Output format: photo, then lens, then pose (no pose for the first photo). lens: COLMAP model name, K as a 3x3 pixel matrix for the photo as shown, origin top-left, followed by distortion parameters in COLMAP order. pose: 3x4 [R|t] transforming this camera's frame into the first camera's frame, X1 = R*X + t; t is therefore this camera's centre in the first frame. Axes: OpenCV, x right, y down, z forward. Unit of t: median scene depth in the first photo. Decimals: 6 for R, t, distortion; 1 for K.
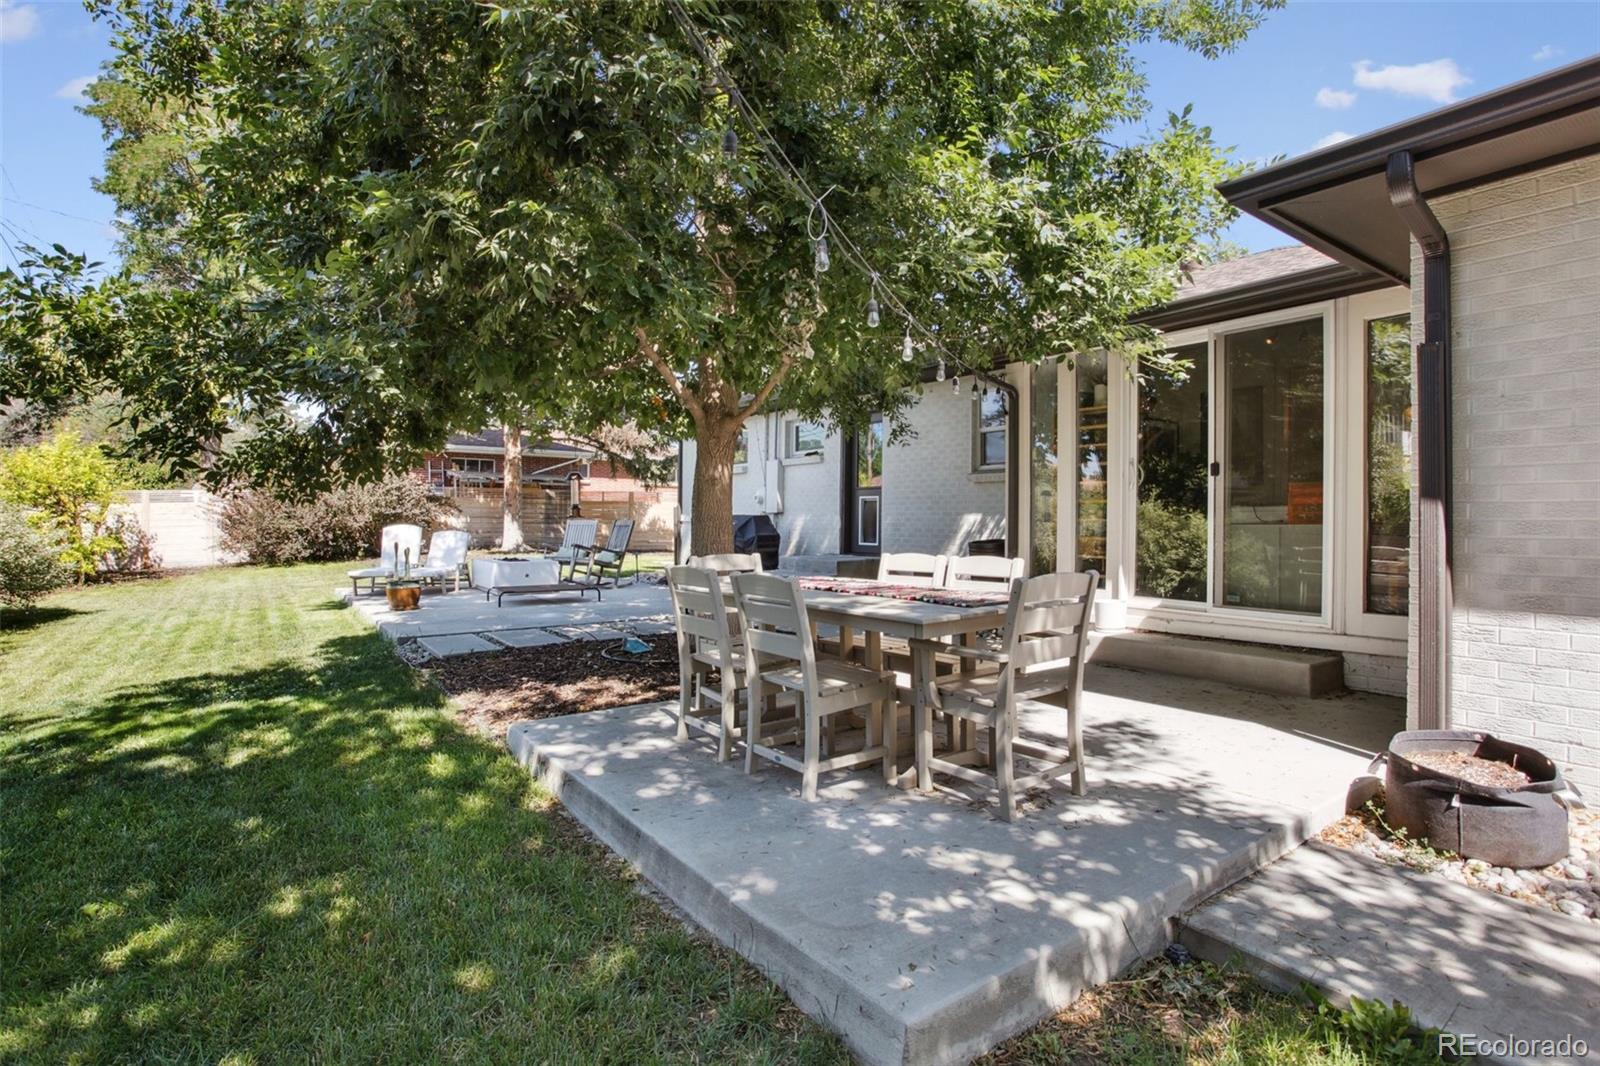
lens RADIAL K [[800.1, 0, 801.8], [0, 800.1, 528.6], [0, 0, 1]] dist [-0.056060, 0.018683]
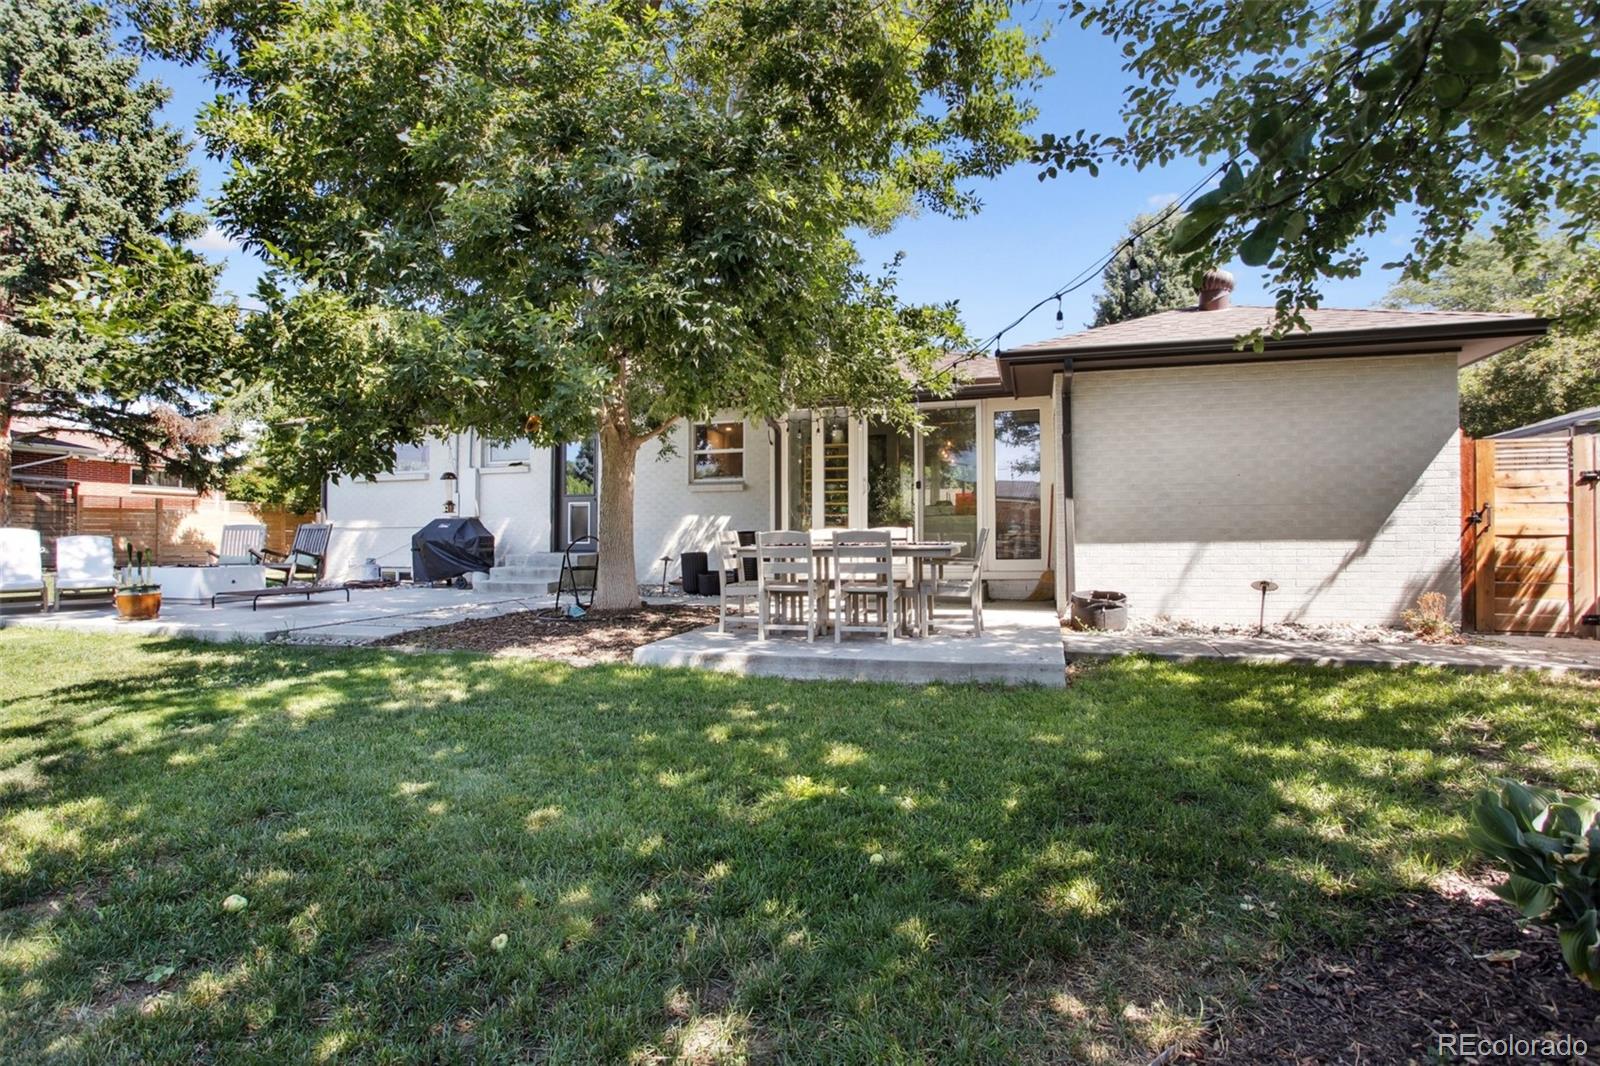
lens RADIAL K [[800.1, 0, 798.5], [0, 800.1, 535.2], [0, 0, 1]] dist [-0.056060, 0.018683]
pose [[0.792335, -0.009524, 0.610011, -0.364445], [0.017251, 0.999828, -0.006798, 0.020805], [-0.609842, 0.015910, 0.792363, -0.117771]]
